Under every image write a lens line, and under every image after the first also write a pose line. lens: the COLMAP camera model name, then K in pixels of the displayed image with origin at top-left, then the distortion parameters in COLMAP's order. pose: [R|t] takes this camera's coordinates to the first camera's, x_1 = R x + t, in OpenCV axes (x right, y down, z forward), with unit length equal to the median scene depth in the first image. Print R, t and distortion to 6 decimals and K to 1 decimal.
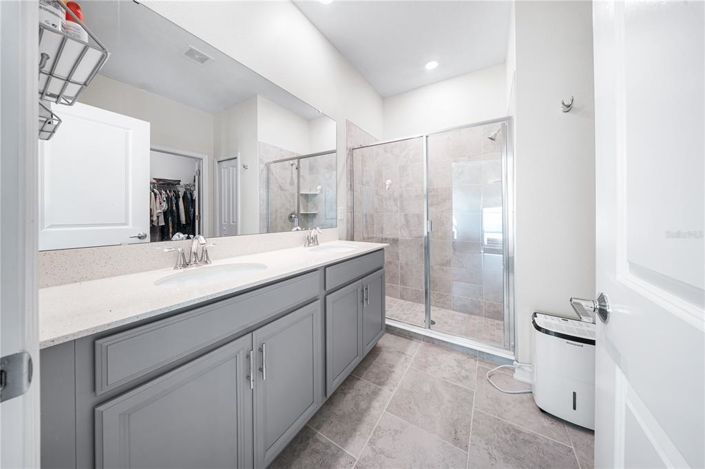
lens RADIAL K [[214.0, 0, 355.8], [0, 214.0, 213.6], [0, 0, 1]] dist [-0.000007, -0.001935]
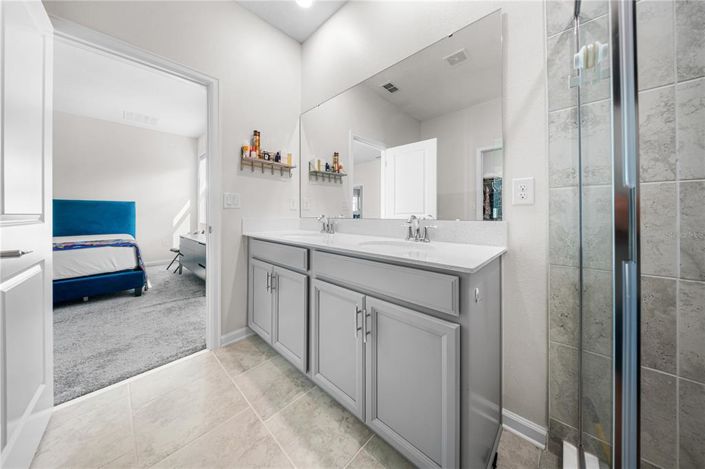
lens RADIAL K [[214.0, 0, 355.8], [0, 214.0, 213.6], [0, 0, 1]] dist [-0.000007, -0.001935]
pose [[-0.156324, 0.000574, -0.987706, 0.792254], [0.005458, 0.999985, -0.000282, 0.081544], [0.987691, -0.005435, -0.156325, 1.299539]]
